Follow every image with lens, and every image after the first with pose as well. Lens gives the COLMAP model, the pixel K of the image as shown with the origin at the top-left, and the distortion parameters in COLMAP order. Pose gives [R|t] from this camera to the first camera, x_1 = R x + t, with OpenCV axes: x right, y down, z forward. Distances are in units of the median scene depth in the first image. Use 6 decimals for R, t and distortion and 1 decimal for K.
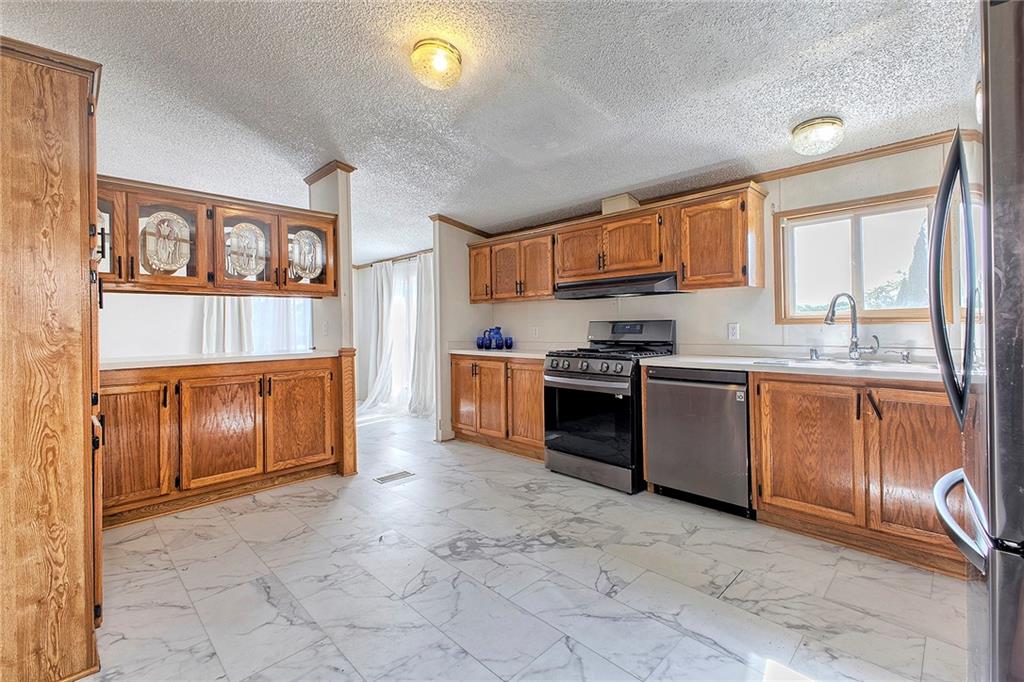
lens RADIAL K [[443.9, 0, 516.0], [0, 443.9, 323.4], [0, 0, 1]] dist [0.002475, -0.000419]
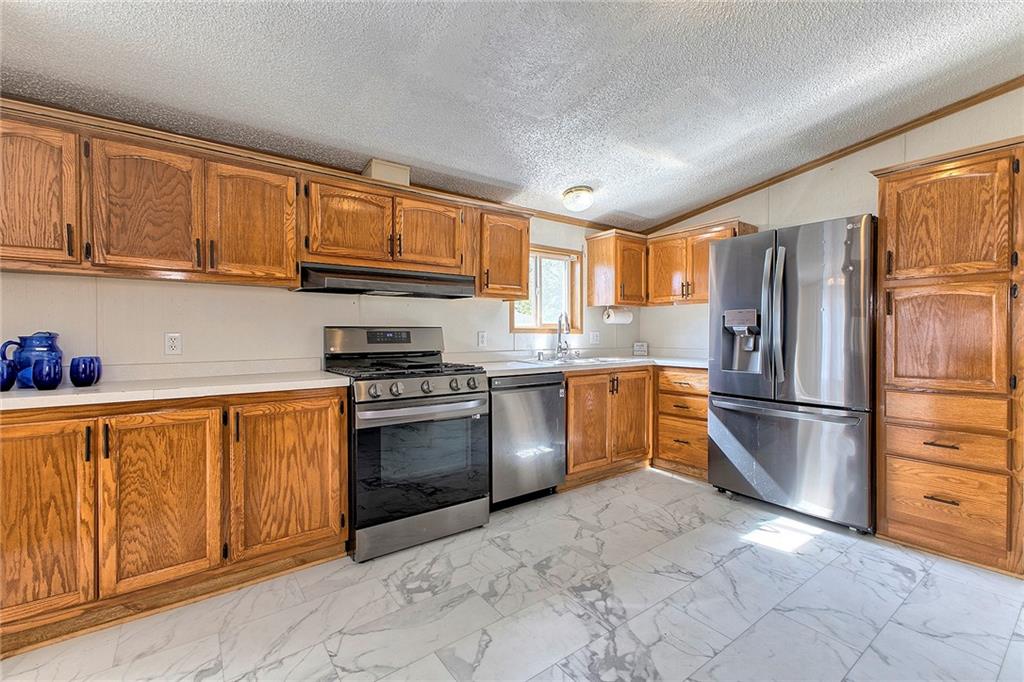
lens RADIAL K [[443.9, 0, 514.9], [0, 443.9, 339.0], [0, 0, 1]] dist [0.002475, -0.000419]
pose [[0.150973, -0.002708, 0.988534, -0.585238], [-0.008147, 0.999959, 0.003984, 0.012503], [-0.988504, -0.008655, 0.150945, 0.793818]]
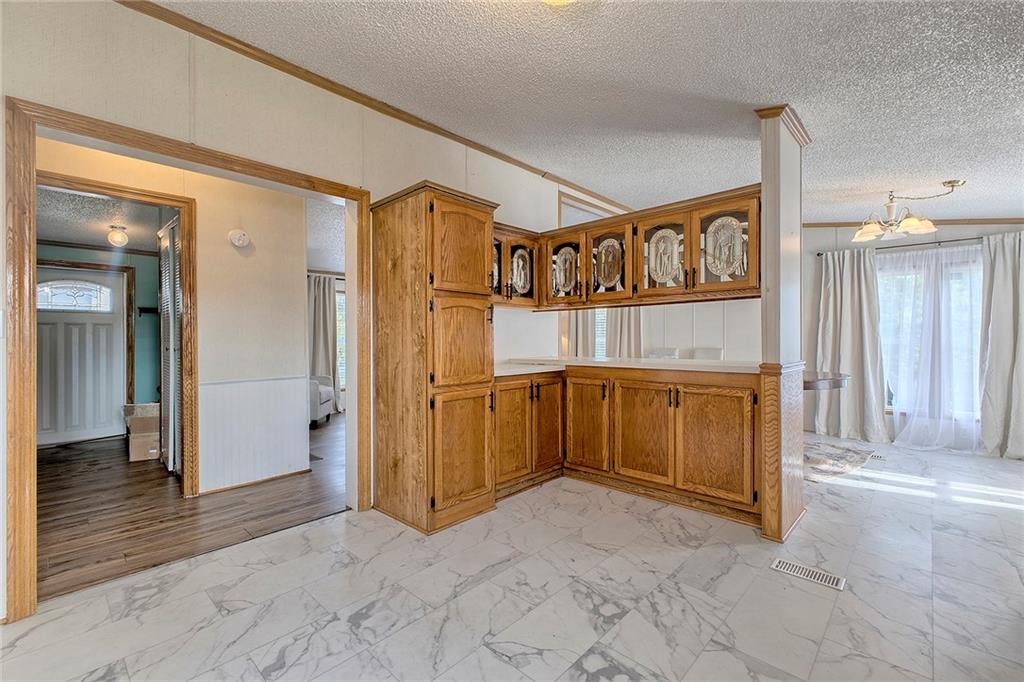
lens RADIAL K [[443.9, 0, 507.8], [0, 443.9, 340.7], [0, 0, 1]] dist [0.002475, -0.000419]
pose [[0.015292, 0.017623, -0.999728, 0.398320], [0.012584, 0.999762, 0.017816, 0.000148], [0.999804, -0.012853, 0.015066, 0.667595]]
